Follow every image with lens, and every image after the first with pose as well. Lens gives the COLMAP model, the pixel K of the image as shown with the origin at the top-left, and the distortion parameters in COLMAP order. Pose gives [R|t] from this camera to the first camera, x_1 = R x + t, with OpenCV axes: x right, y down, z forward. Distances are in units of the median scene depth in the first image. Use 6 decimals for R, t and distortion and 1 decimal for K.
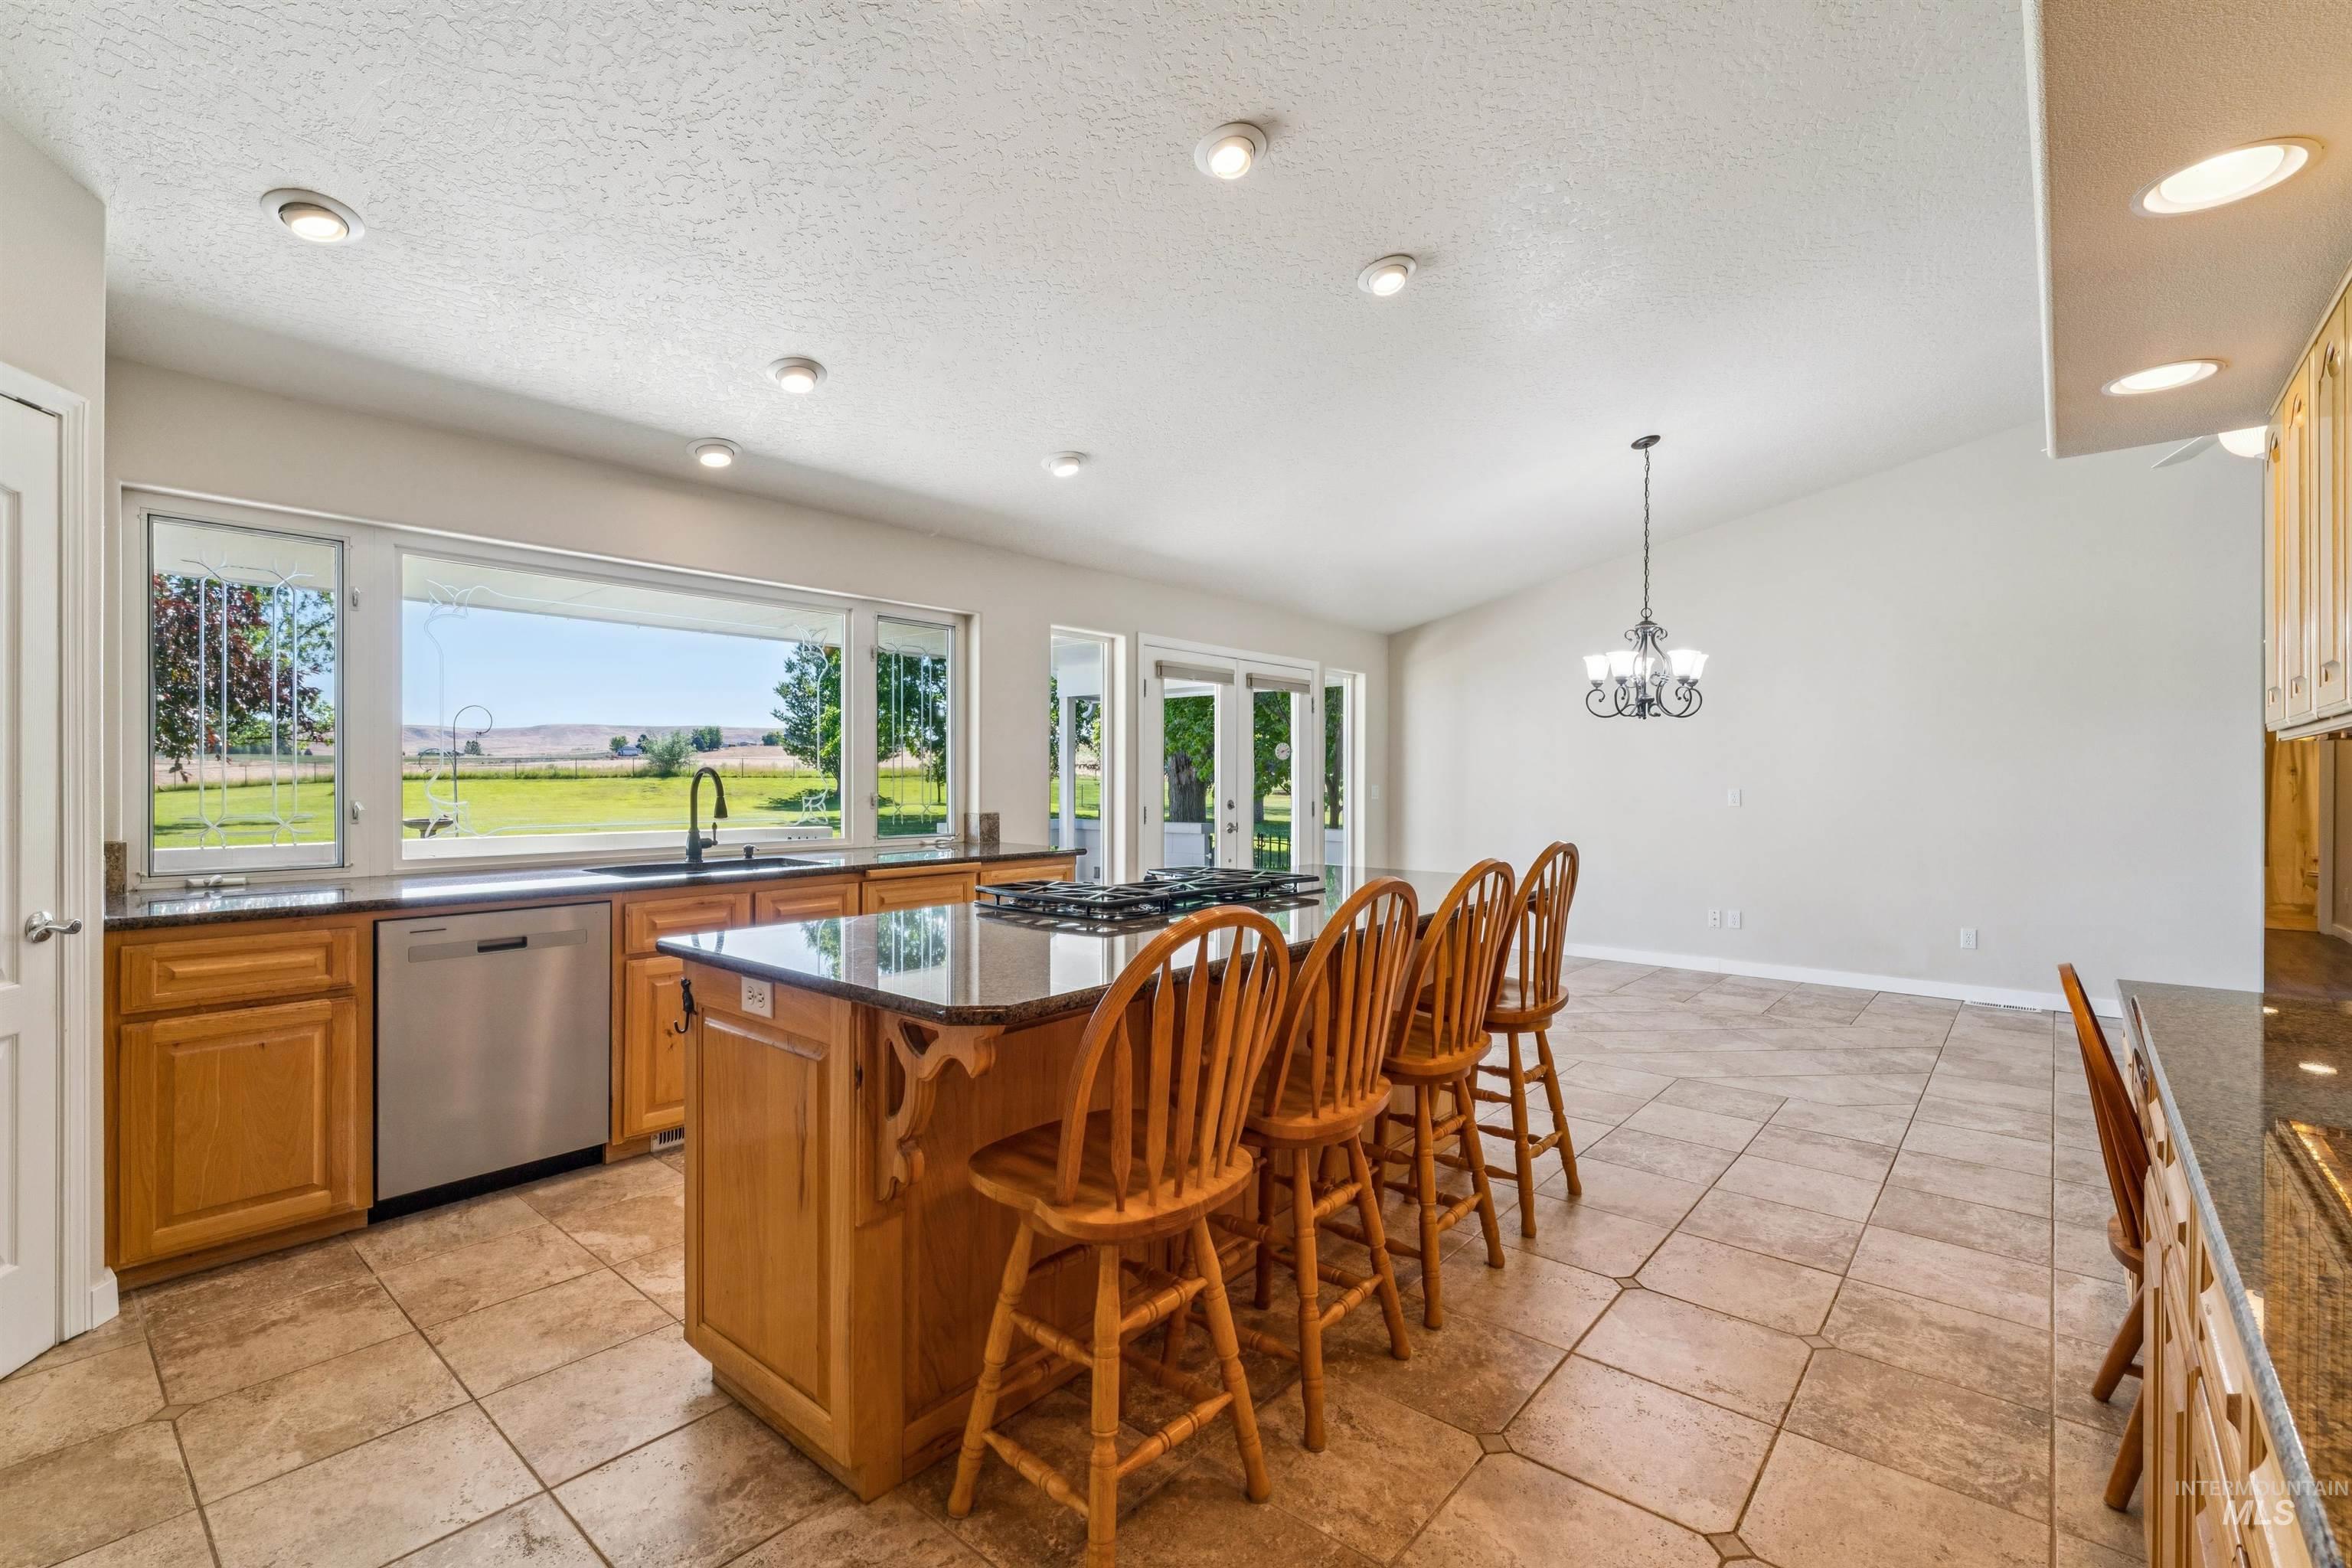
lens RADIAL K [[1030.4, 0, 1175.9], [0, 1030.4, 779.7], [0, 0, 1]] dist [0.001649, 0.000539]
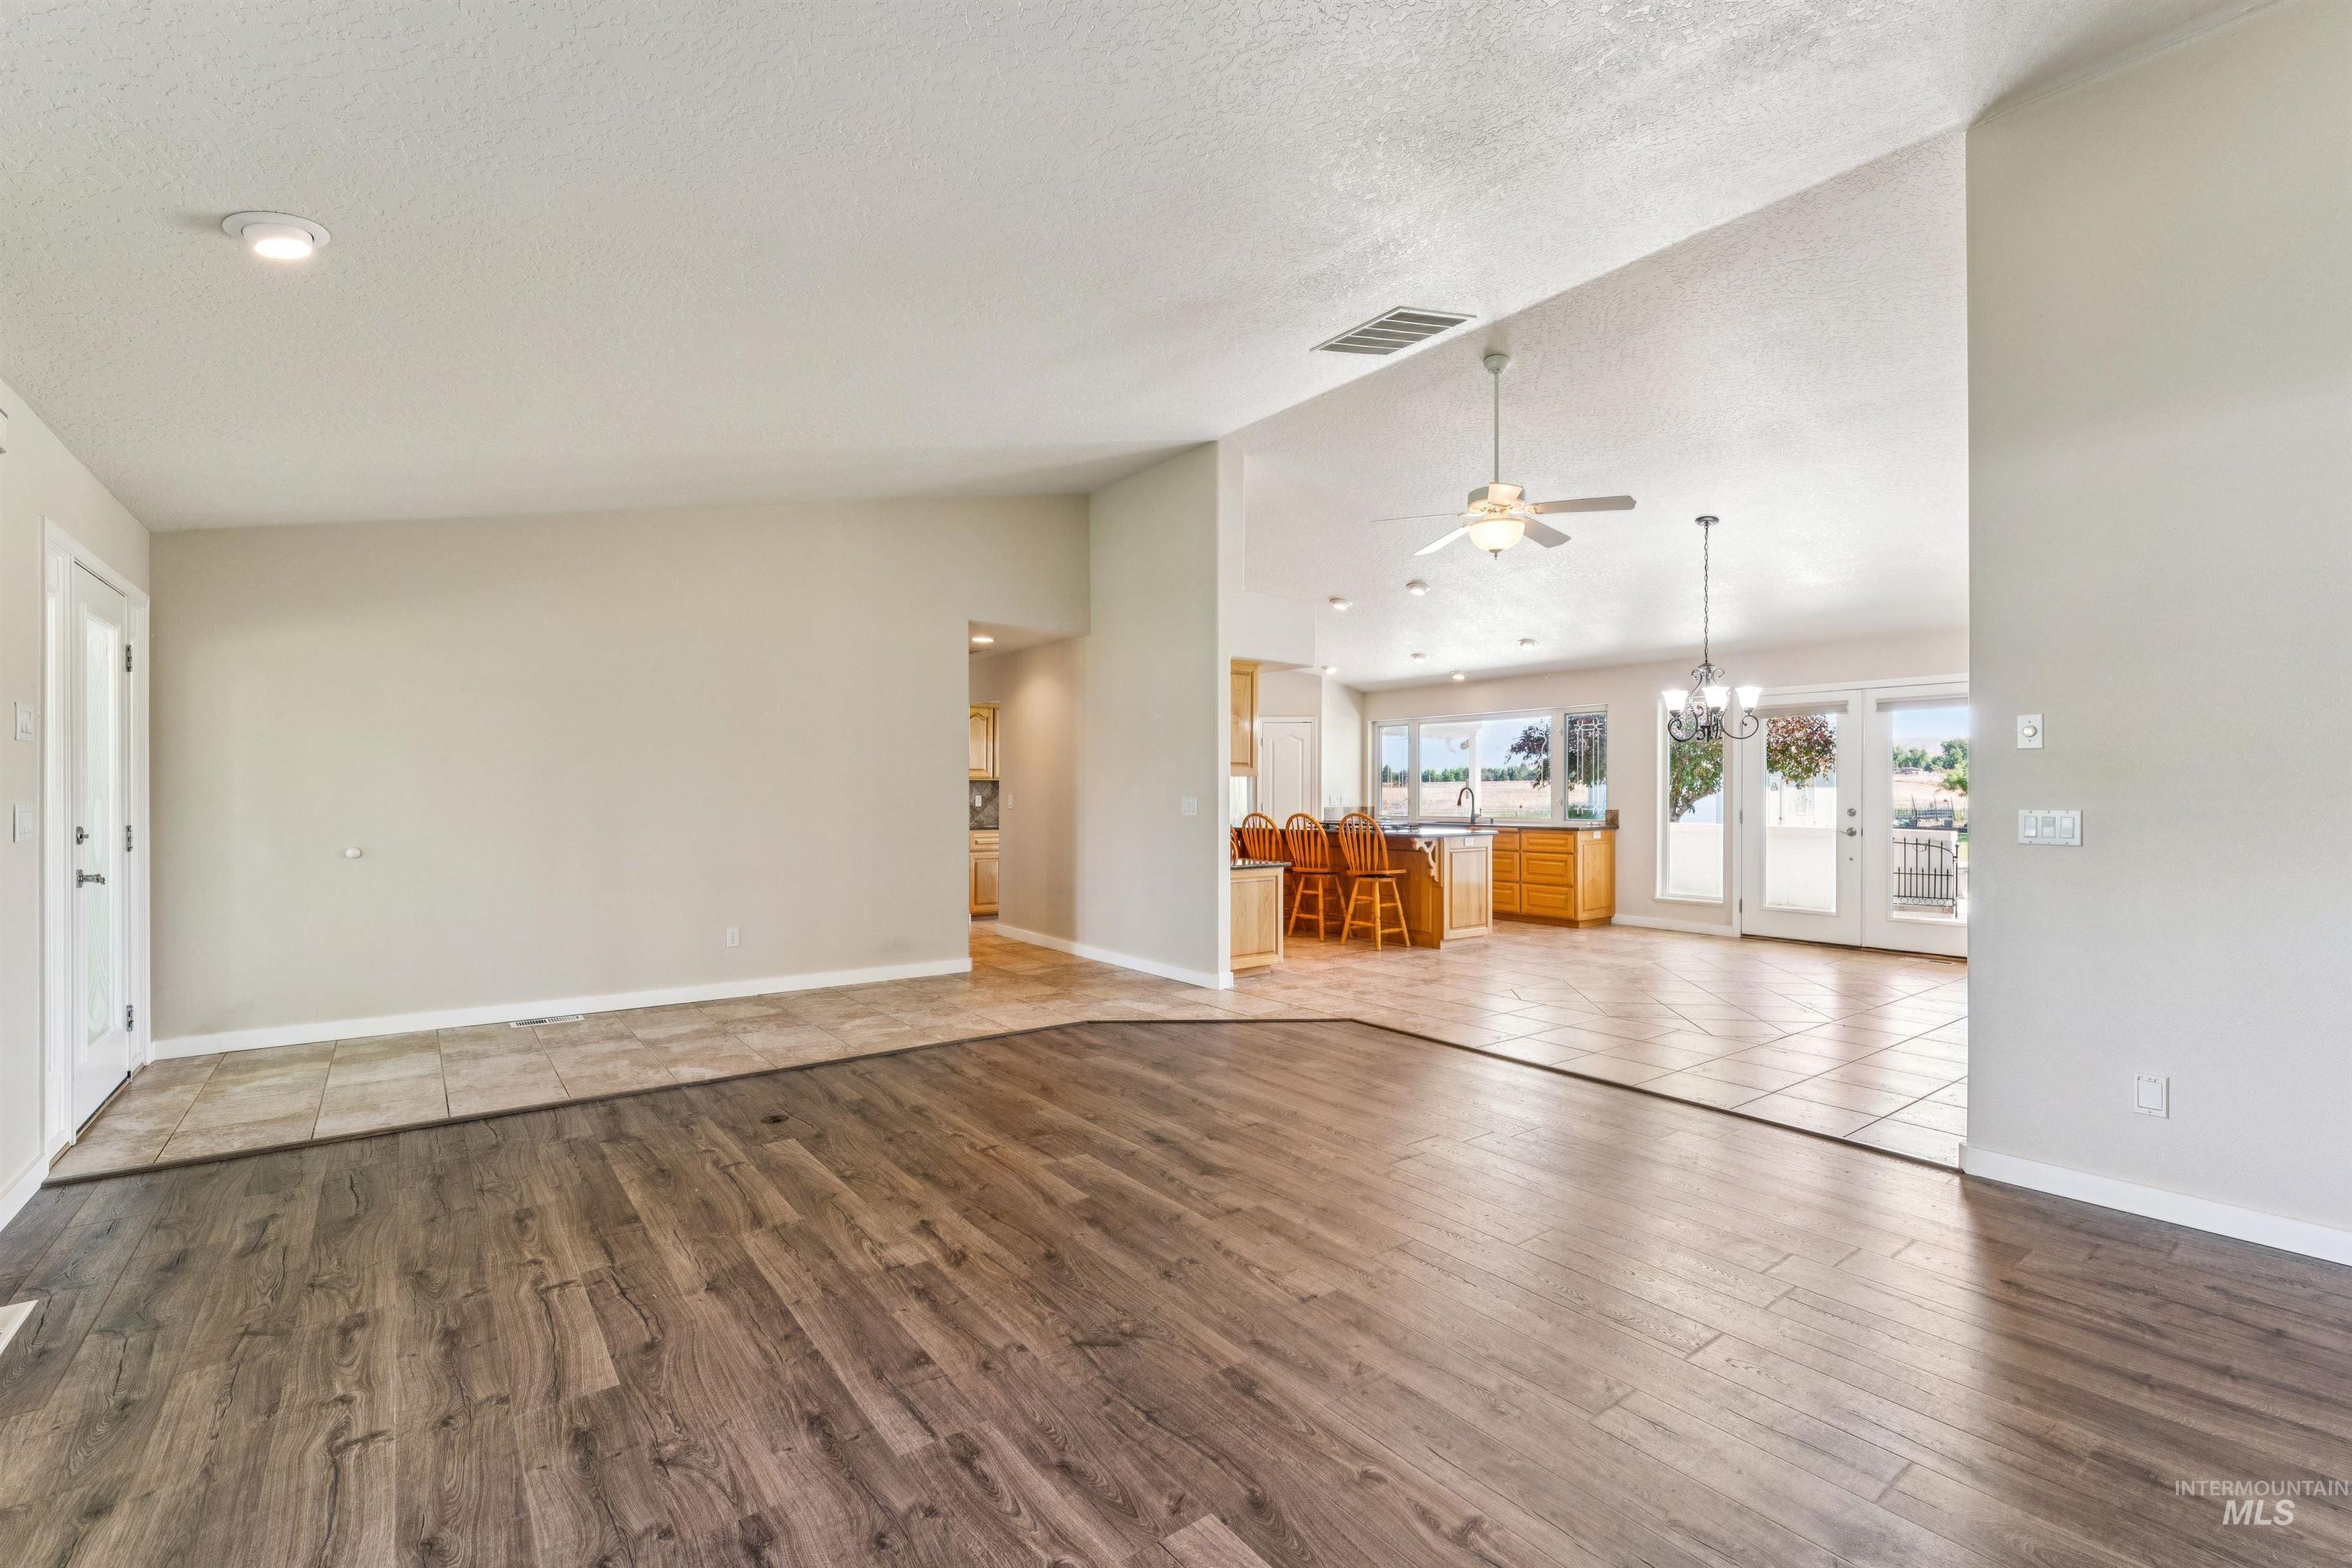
lens RADIAL K [[1030.4, 0, 1183.6], [0, 1030.4, 795.5], [0, 0, 1]] dist [0.001649, 0.000539]
pose [[-0.218472, 0.000708, -0.975843, 3.395458], [-0.001787, 0.999998, 0.001126, 0.011835], [0.975842, 0.001989, -0.218471, 1.227900]]
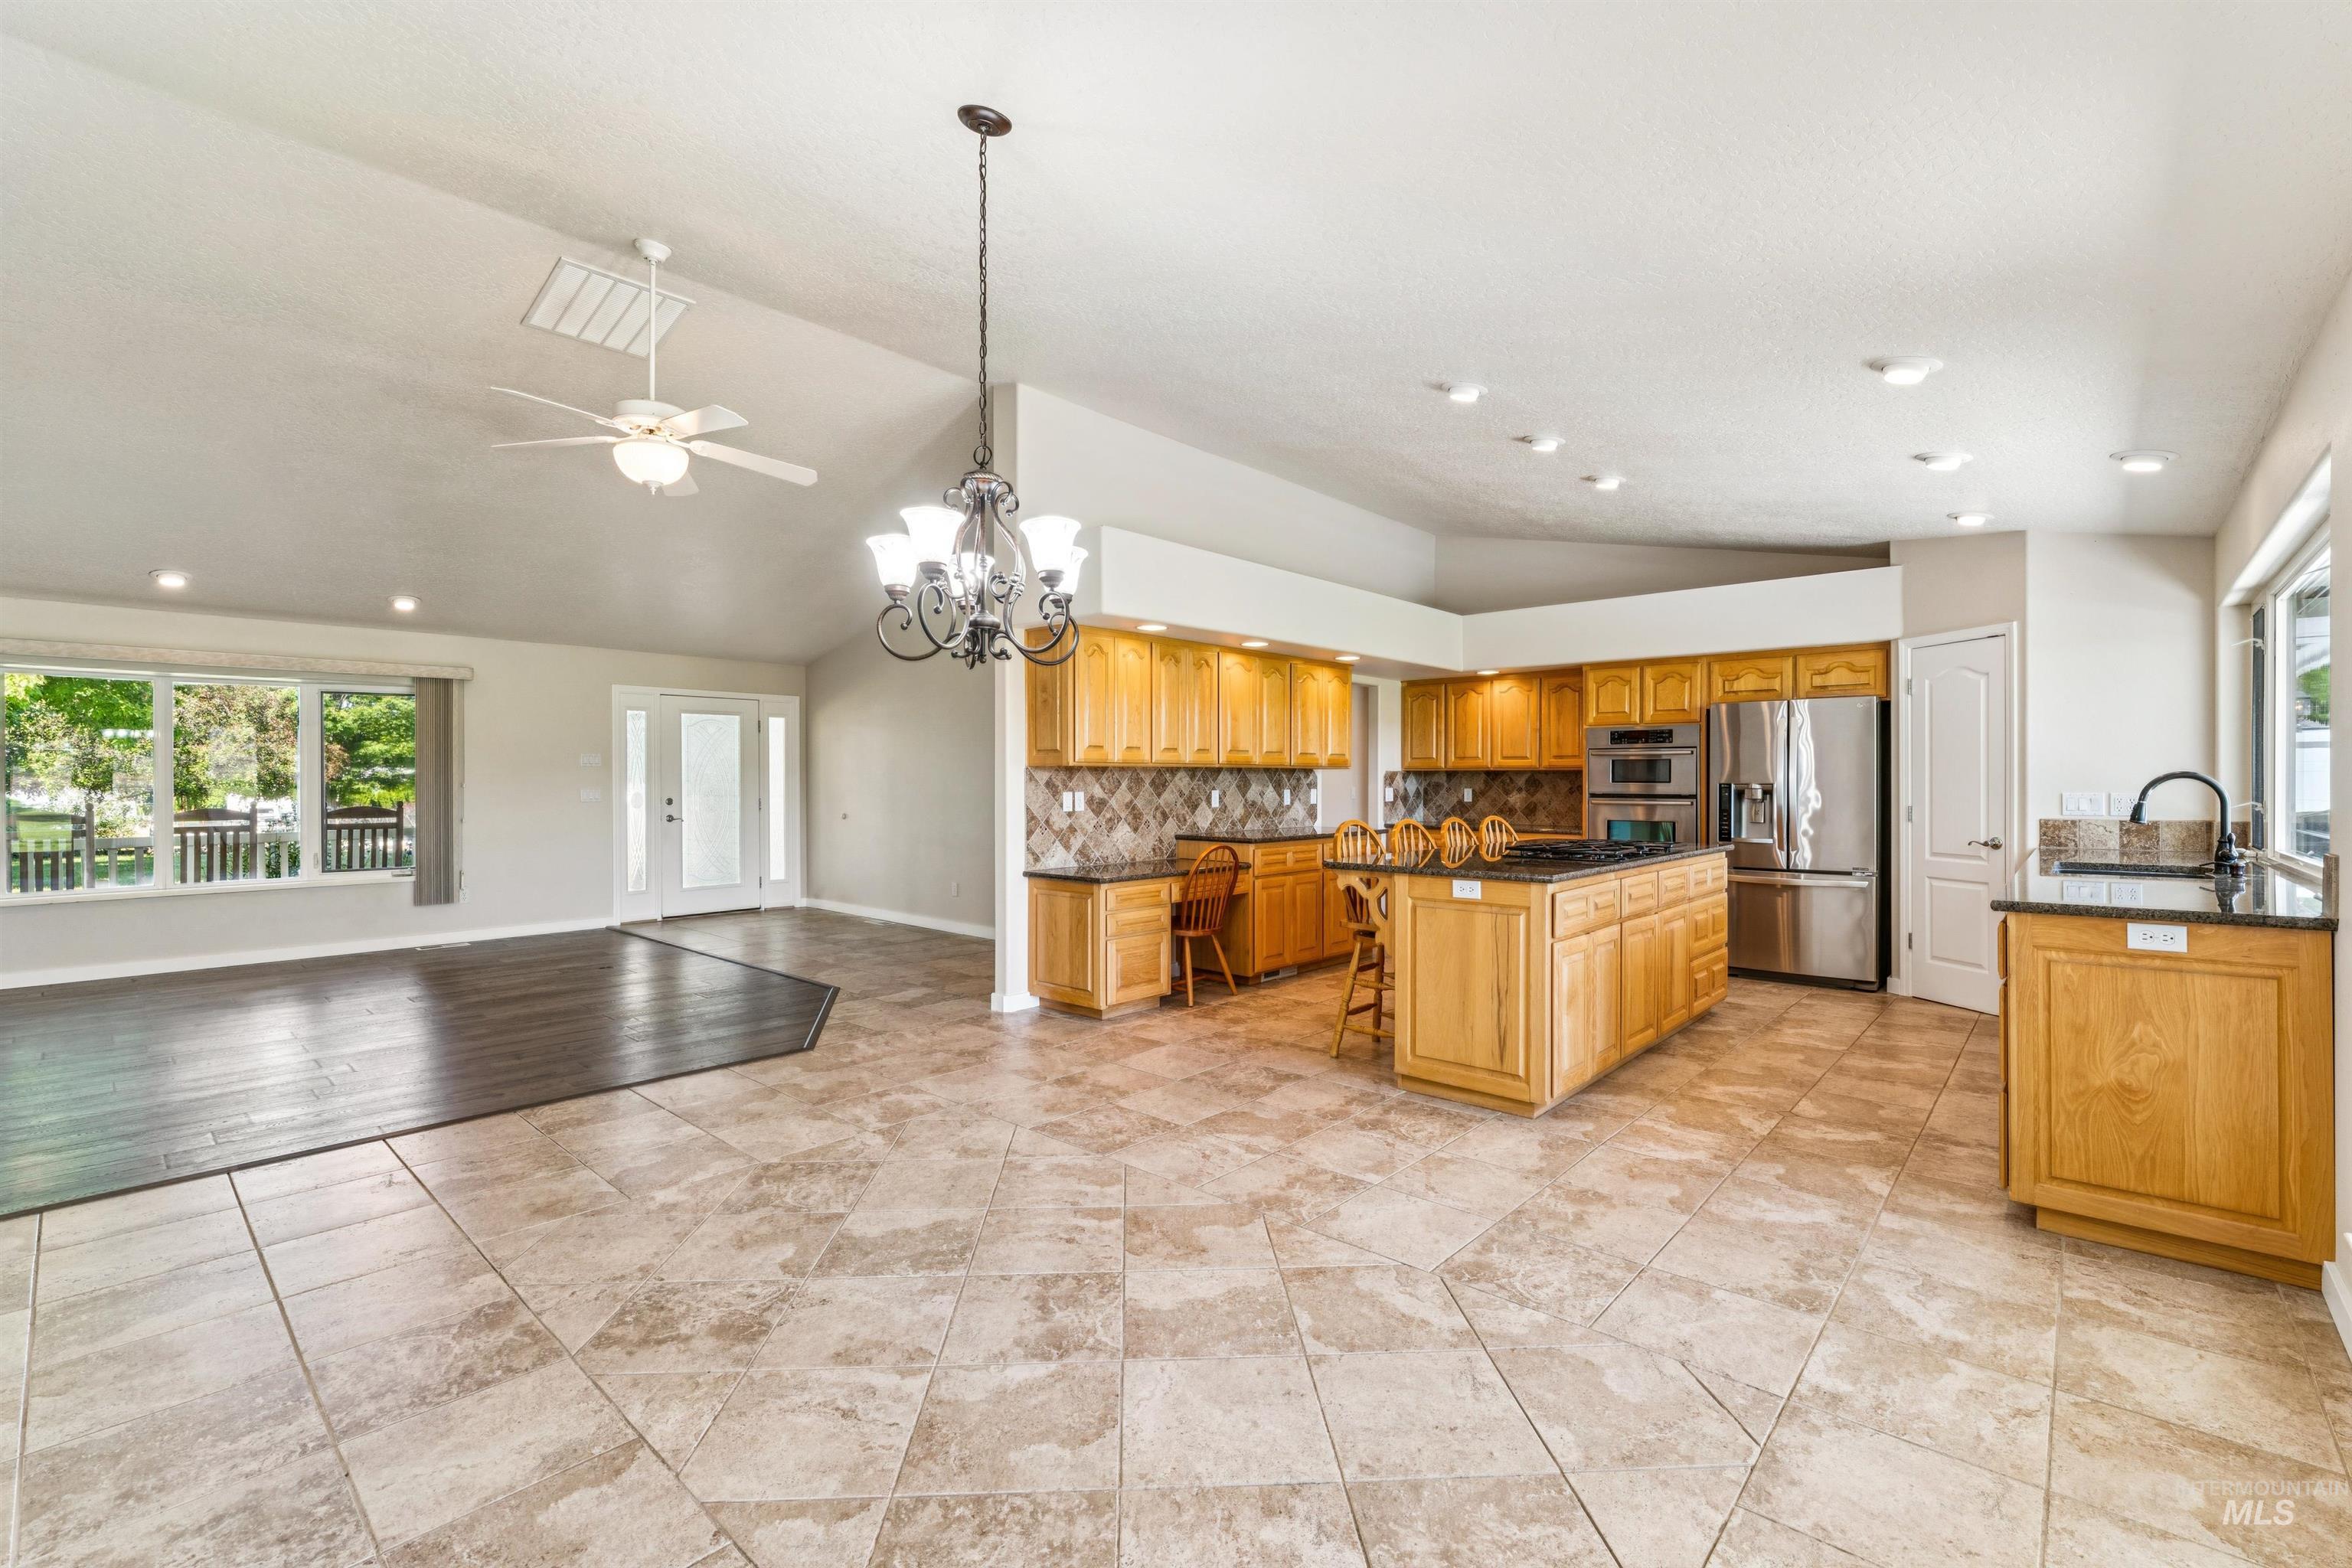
lens RADIAL K [[1030.4, 0, 1175.8], [0, 1030.4, 759.2], [0, 0, 1]] dist [0.001649, 0.000539]
pose [[-0.999262, -0.001805, 0.038368, 0.632609], [-0.002624, 0.999769, -0.021312, -0.001739], [-0.038320, -0.021397, -0.999036, 2.847677]]
